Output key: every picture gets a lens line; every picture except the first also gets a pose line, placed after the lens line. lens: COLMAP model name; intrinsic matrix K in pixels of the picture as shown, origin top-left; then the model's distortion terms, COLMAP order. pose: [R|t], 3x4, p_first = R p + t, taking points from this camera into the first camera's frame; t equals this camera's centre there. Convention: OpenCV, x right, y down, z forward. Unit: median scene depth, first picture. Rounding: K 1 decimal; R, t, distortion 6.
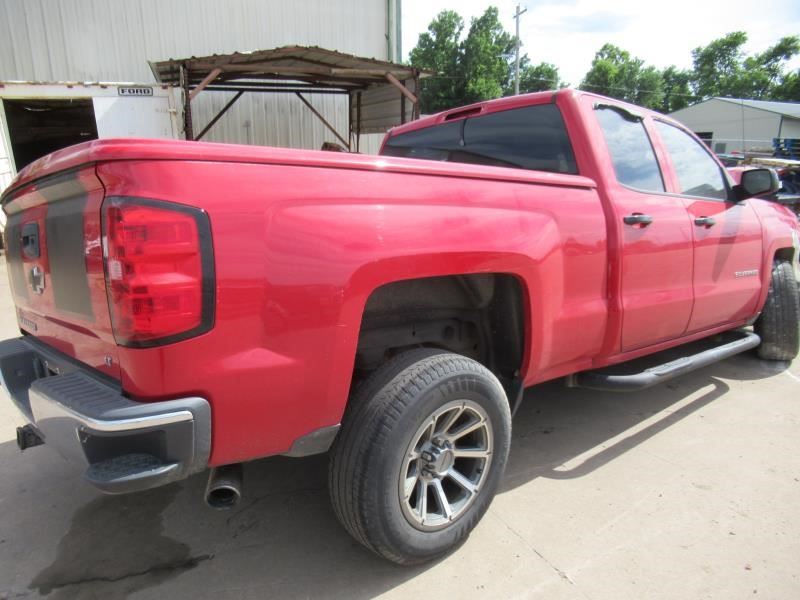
lens RADIAL K [[649.9, 0, 400.0], [0, 649.9, 300.0], [0, 0, 1]] dist [-0.009570, -0.005324]
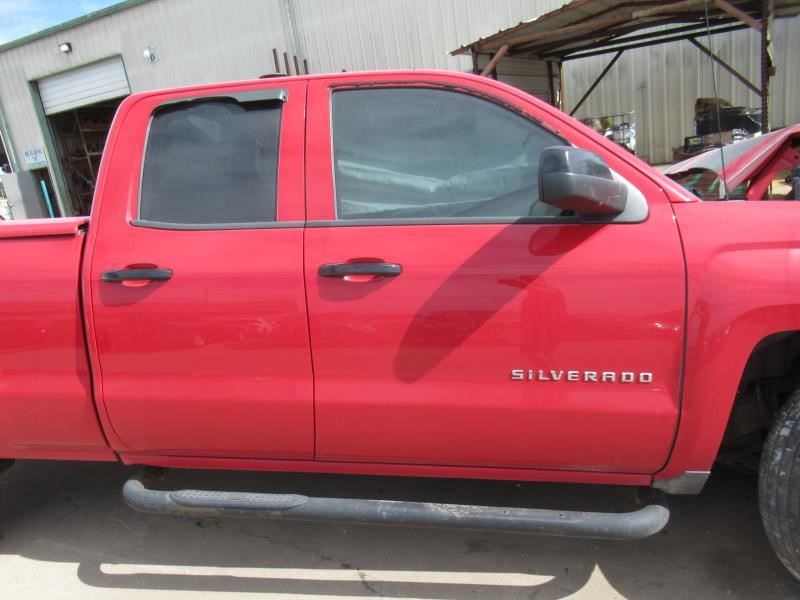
lens RADIAL K [[649.9, 0, 400.0], [0, 649.9, 300.0], [0, 0, 1]] dist [-0.009570, -0.005324]
pose [[0.591869, 0.111733, -0.798252, 0.422355], [-0.060174, 0.993707, 0.094475, -0.069184], [0.803785, -0.007883, 0.594868, 0.316014]]
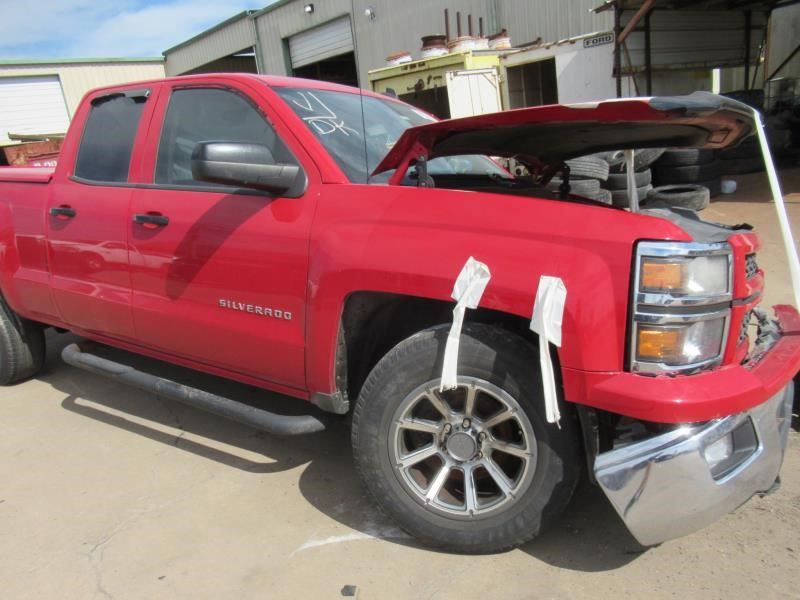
lens RADIAL K [[653.4, 0, 400.0], [0, 653.4, 300.0], [0, 0, 1]] dist [-0.026884, -0.002030]
pose [[0.230022, 0.225446, -0.946712, 0.579760], [-0.116068, 0.972209, 0.203317, -0.098660], [0.966239, 0.063116, 0.249796, 0.477212]]
